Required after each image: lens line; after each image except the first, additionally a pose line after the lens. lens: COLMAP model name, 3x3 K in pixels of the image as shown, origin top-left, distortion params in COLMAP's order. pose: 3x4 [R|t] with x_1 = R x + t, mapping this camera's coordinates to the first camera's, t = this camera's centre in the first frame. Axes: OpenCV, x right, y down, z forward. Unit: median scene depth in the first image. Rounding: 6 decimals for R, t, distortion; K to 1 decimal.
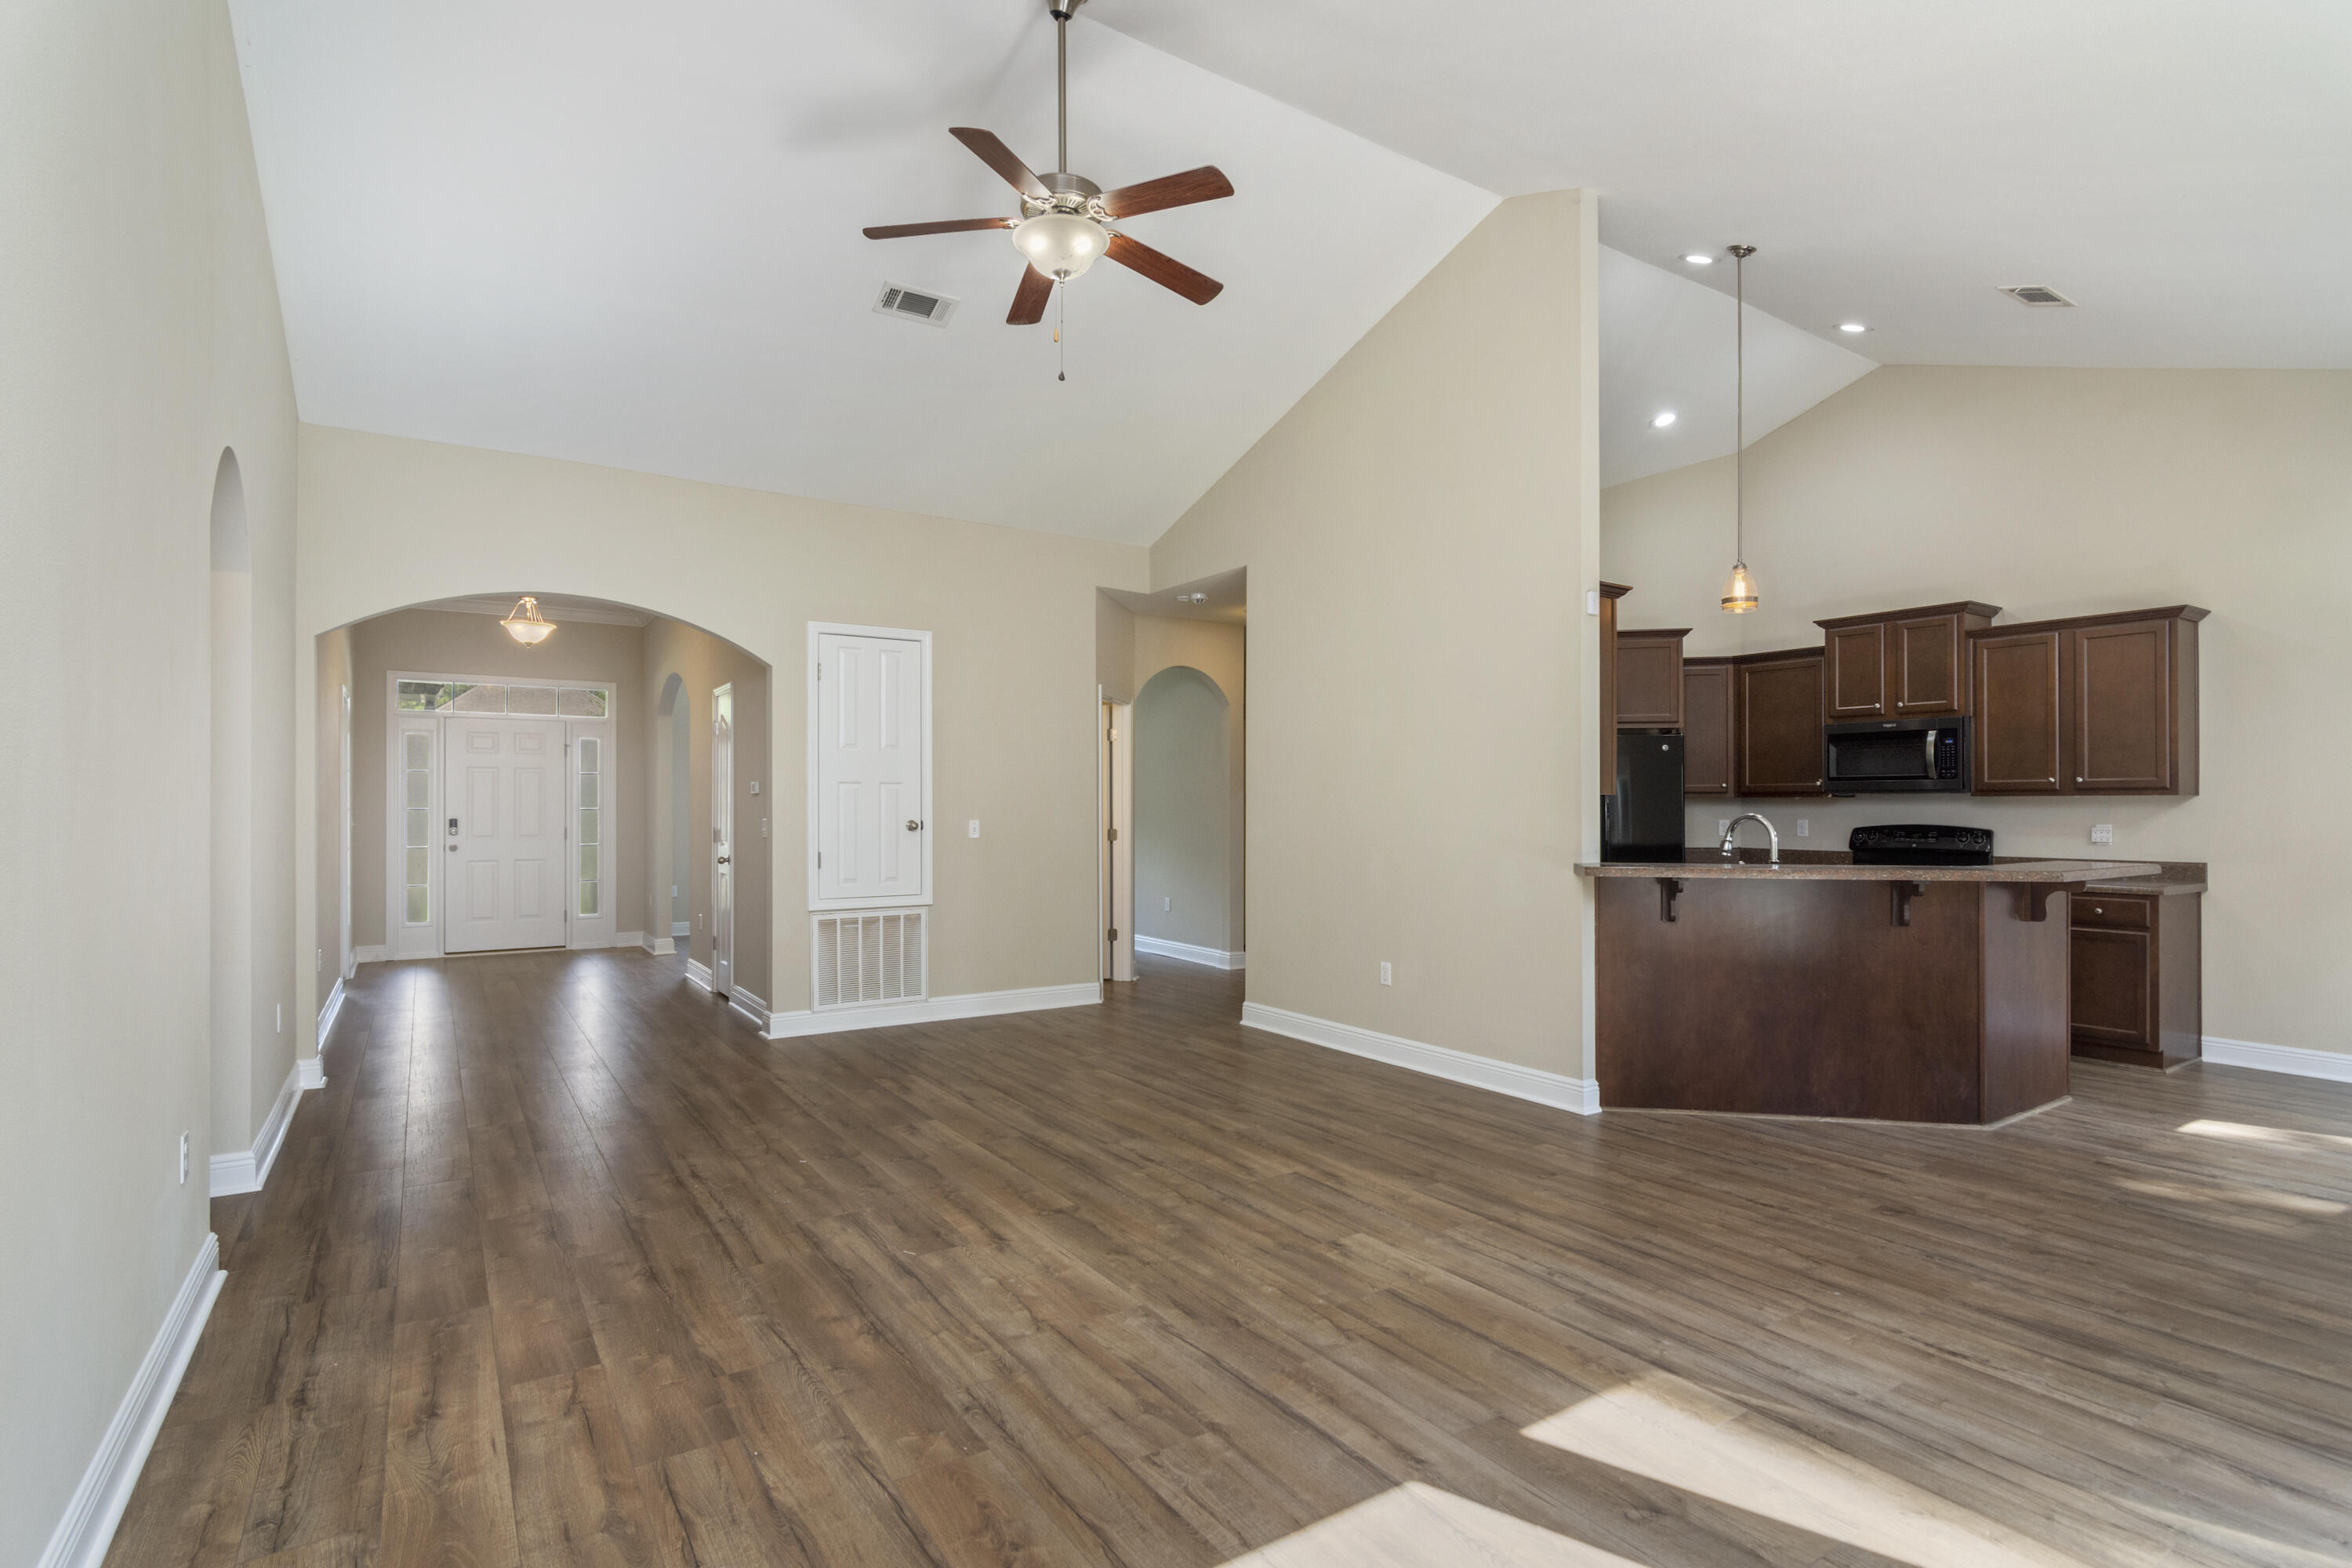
lens RADIAL K [[1124.3, 0, 1167.6], [0, 1124.3, 797.9], [0, 0, 1]] dist [-0.002136, 0.000415]
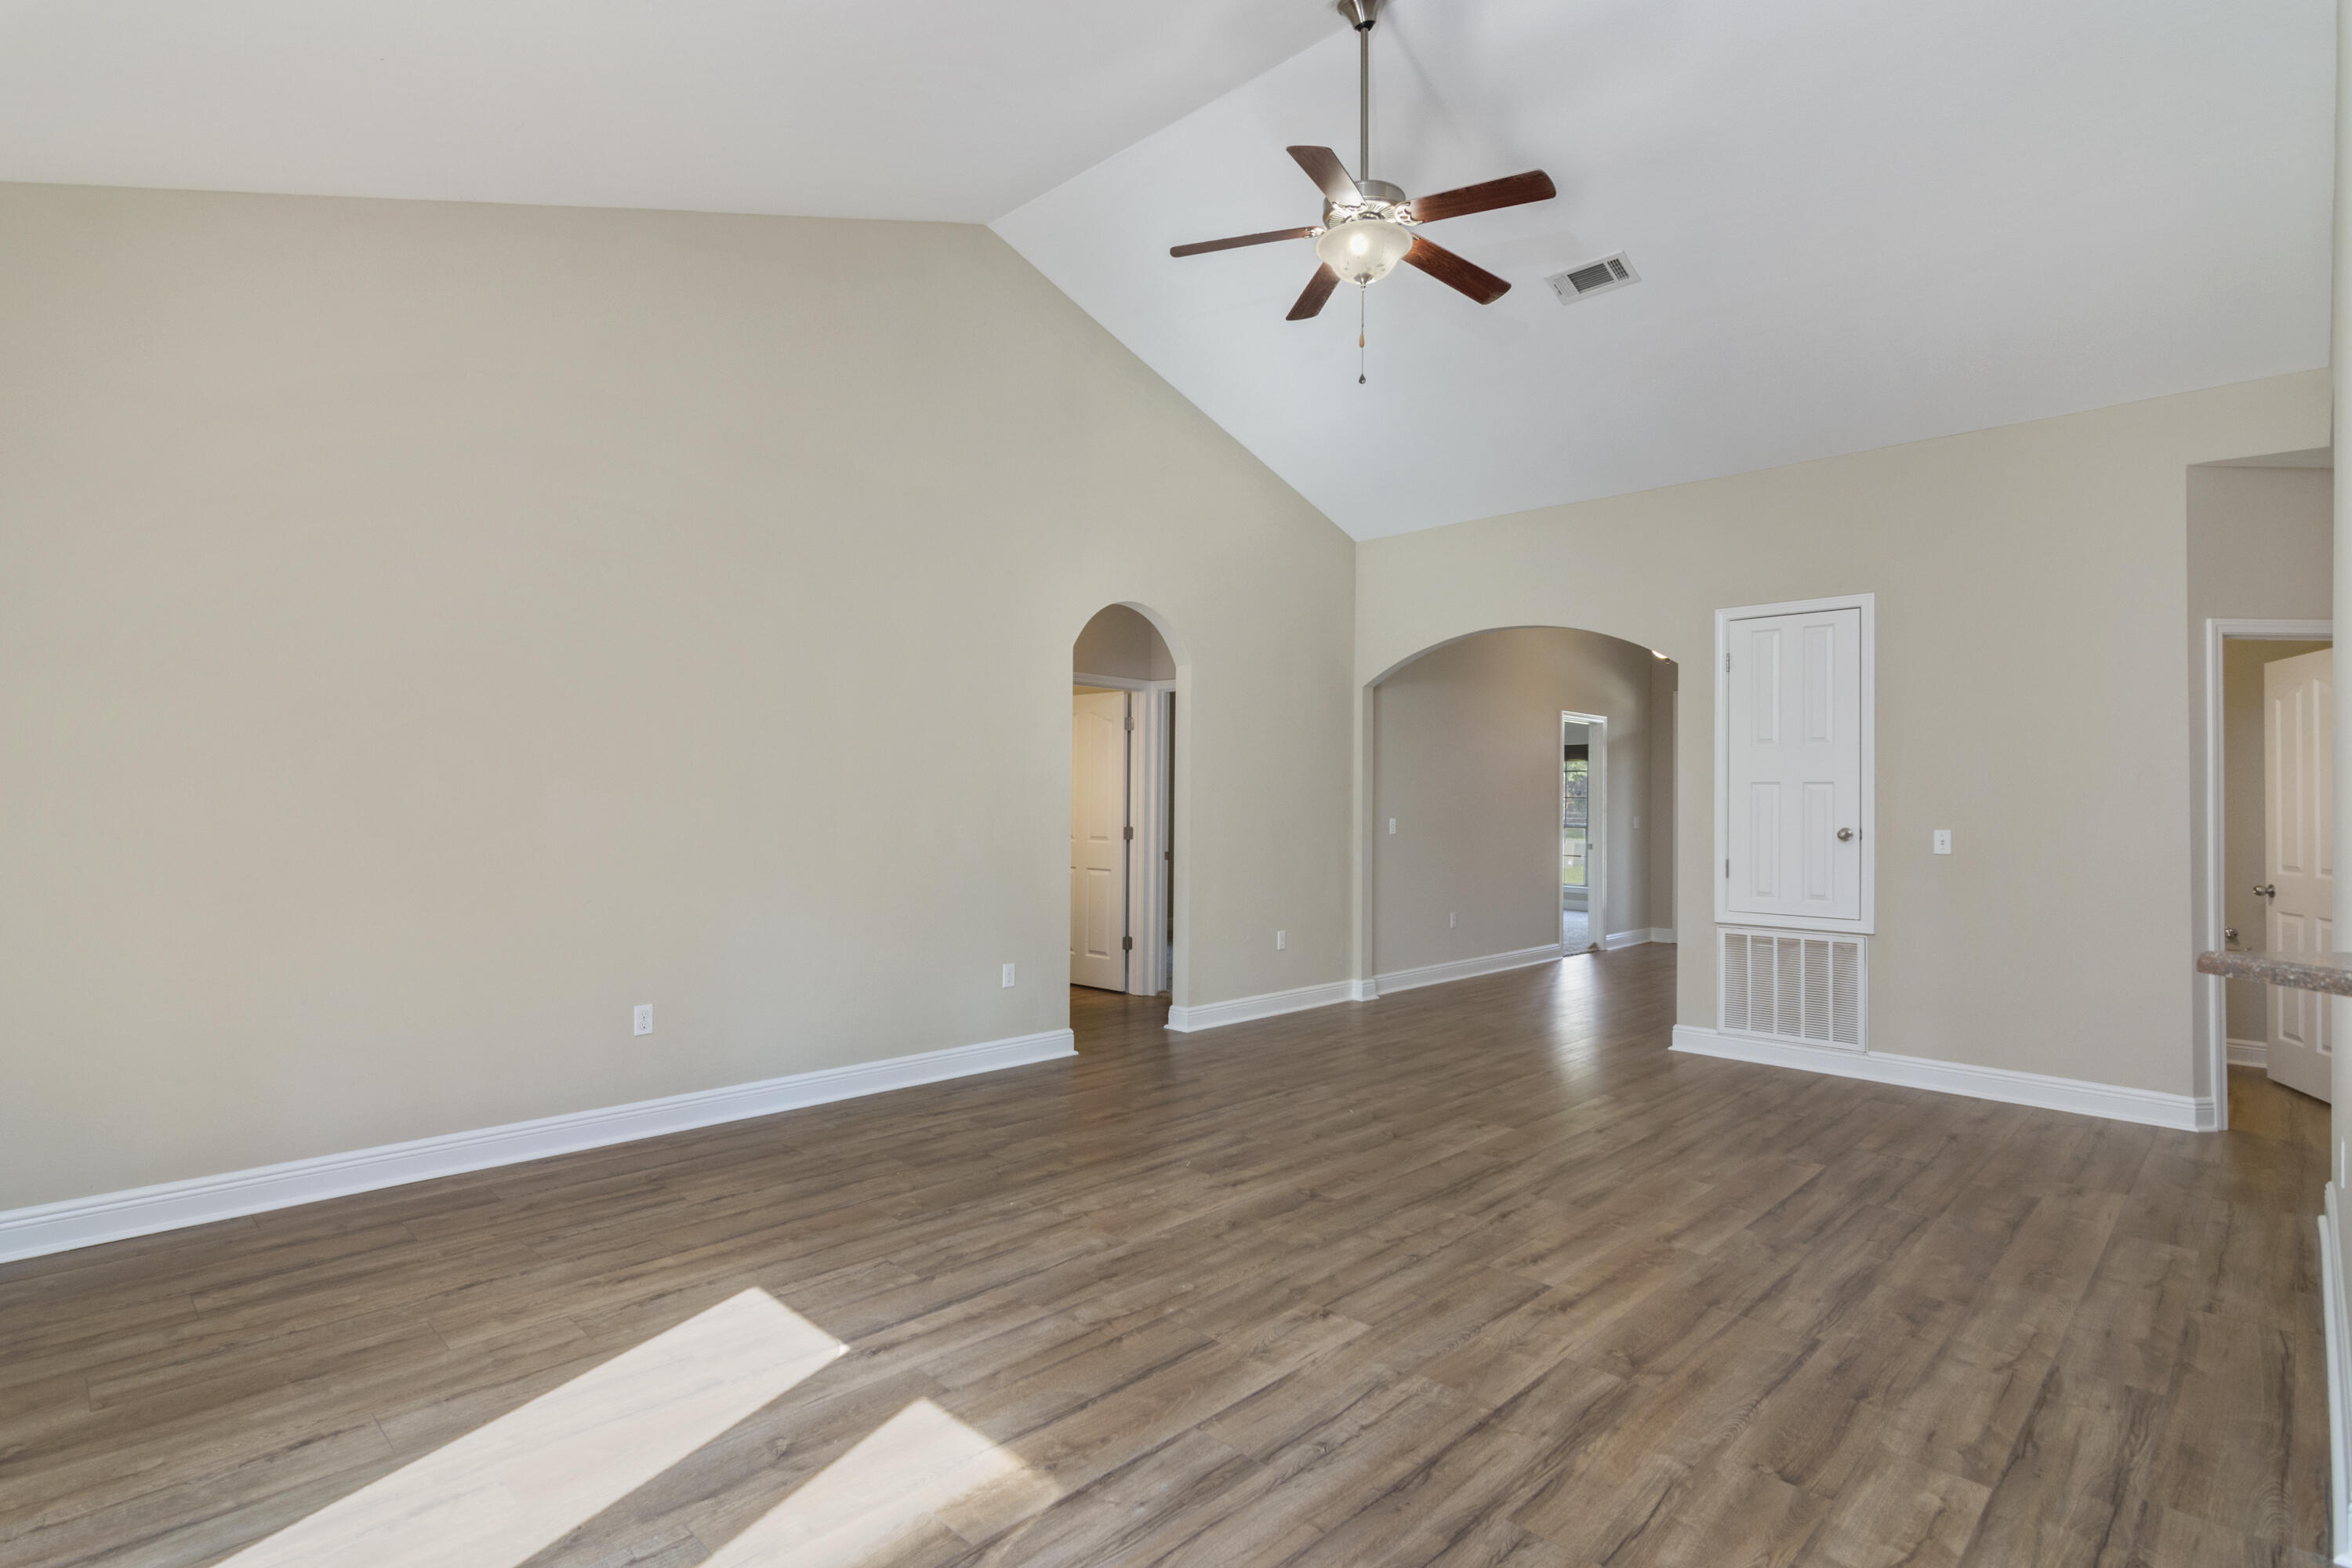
lens RADIAL K [[1149.4, 0, 1169.4], [0, 1149.4, 781.2], [0, 0, 1]] dist [0.002396, 0.001008]
pose [[0.216800, -0.015856, -0.976087, 0.694216], [-0.004891, 0.999838, -0.017328, 0.004560], [0.976204, 0.008531, 0.216688, 0.485216]]
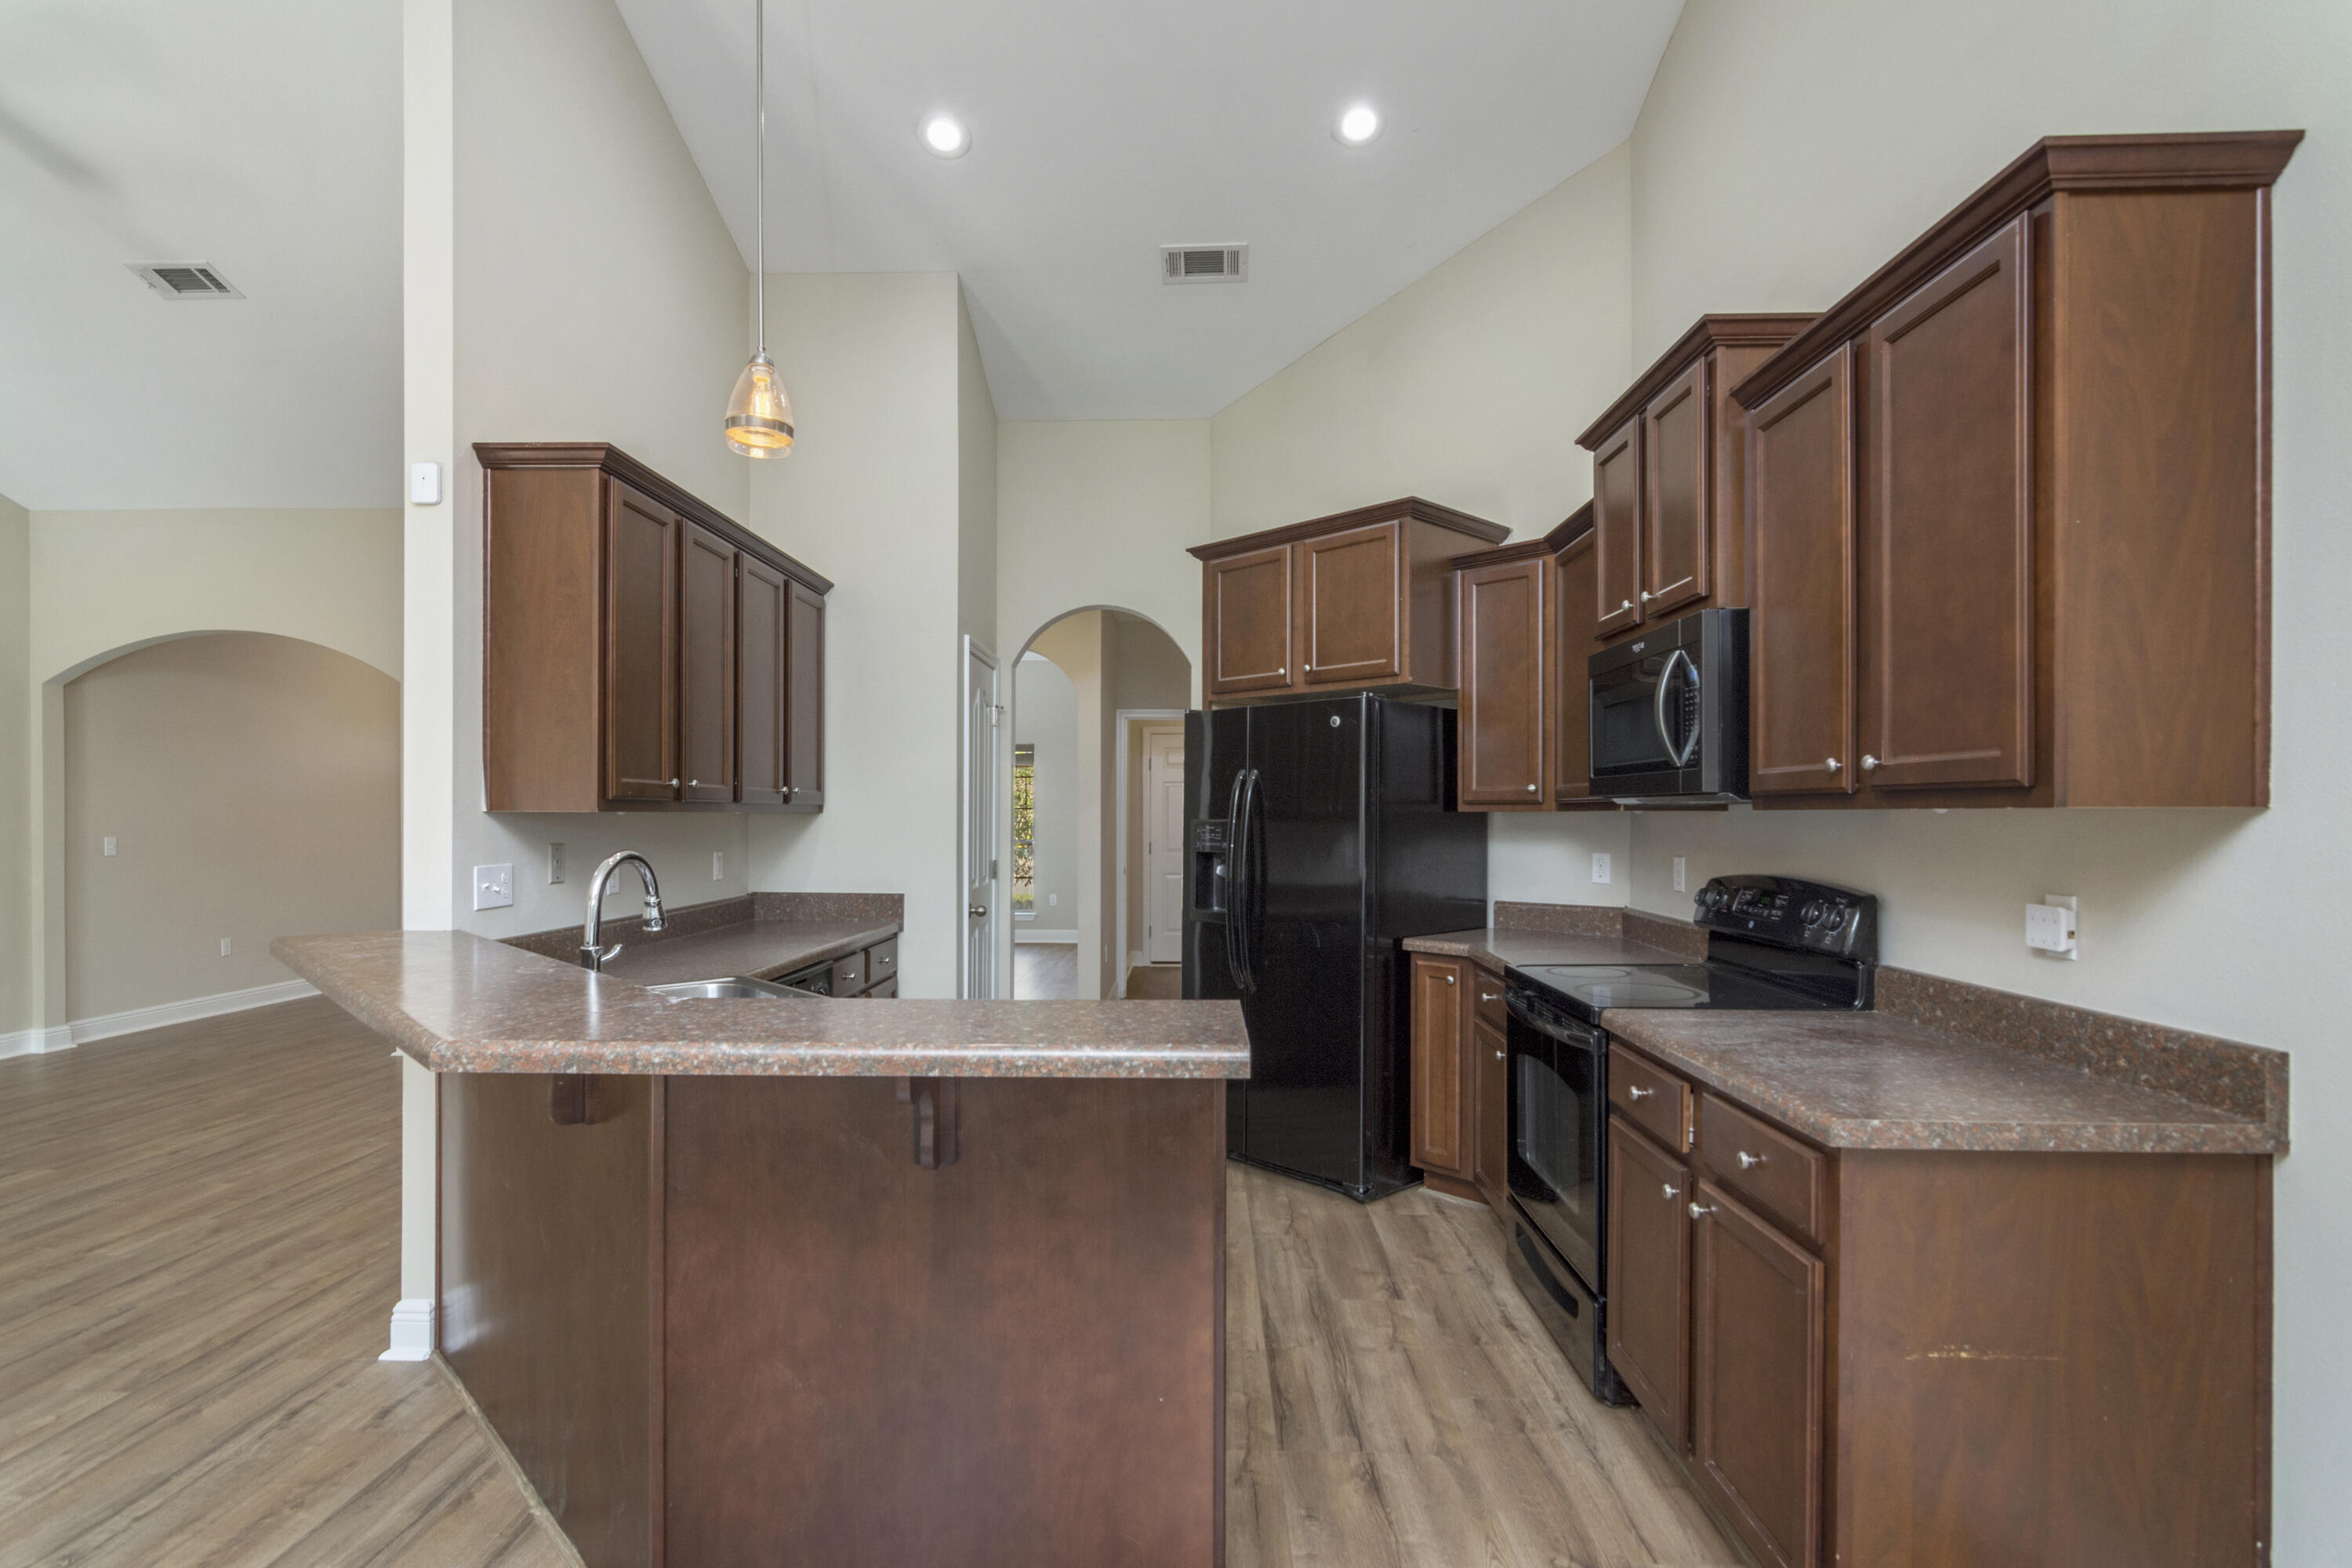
lens RADIAL K [[1127.3, 0, 1153.8], [0, 1127.3, 814.9], [0, 0, 1]] dist [0.001936, 0.000596]
pose [[0.823624, -0.000024, -0.567136, 1.032390], [0.003224, 0.999984, 0.004641, -0.002818], [0.567127, -0.005651, 0.823611, 0.742916]]
